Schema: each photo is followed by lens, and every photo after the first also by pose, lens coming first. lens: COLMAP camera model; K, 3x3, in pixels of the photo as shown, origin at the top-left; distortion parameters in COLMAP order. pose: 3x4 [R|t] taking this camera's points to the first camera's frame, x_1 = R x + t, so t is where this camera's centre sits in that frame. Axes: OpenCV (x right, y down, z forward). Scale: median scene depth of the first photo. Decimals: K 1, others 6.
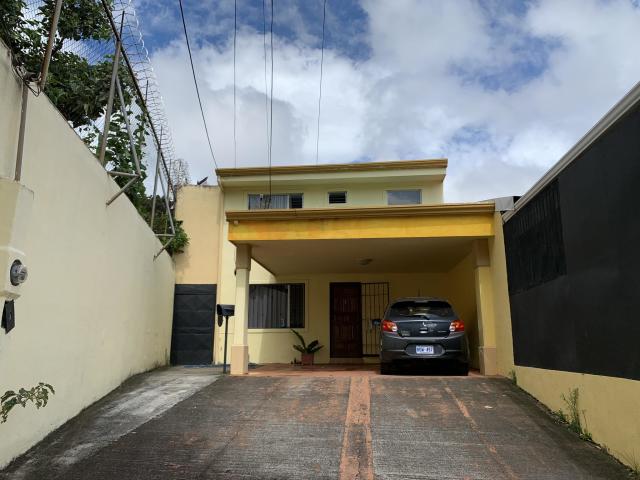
lens RADIAL K [[488.5, 0, 319.6], [0, 488.5, 239.0], [0, 0, 1]] dist [0.055323, -0.011865]
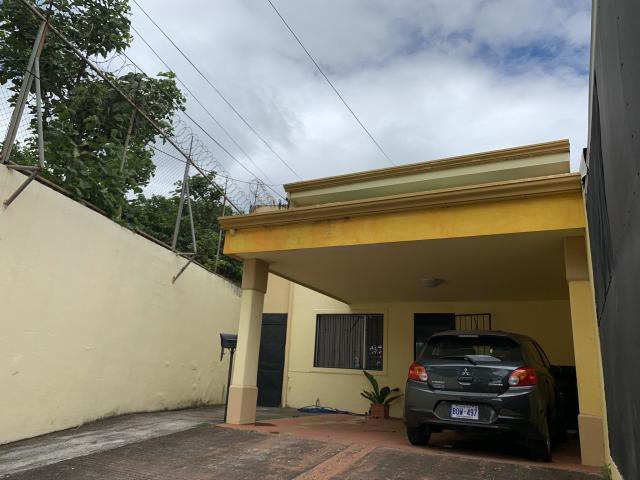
lens RADIAL K [[488.5, 0, 320.3], [0, 488.5, 240.1], [0, 0, 1]] dist [0.055323, -0.011865]
pose [[0.929340, -0.046042, -0.366343, 0.259270], [0.017522, 0.996576, -0.080800, 0.048300], [0.368809, 0.068672, 0.926965, 0.298505]]
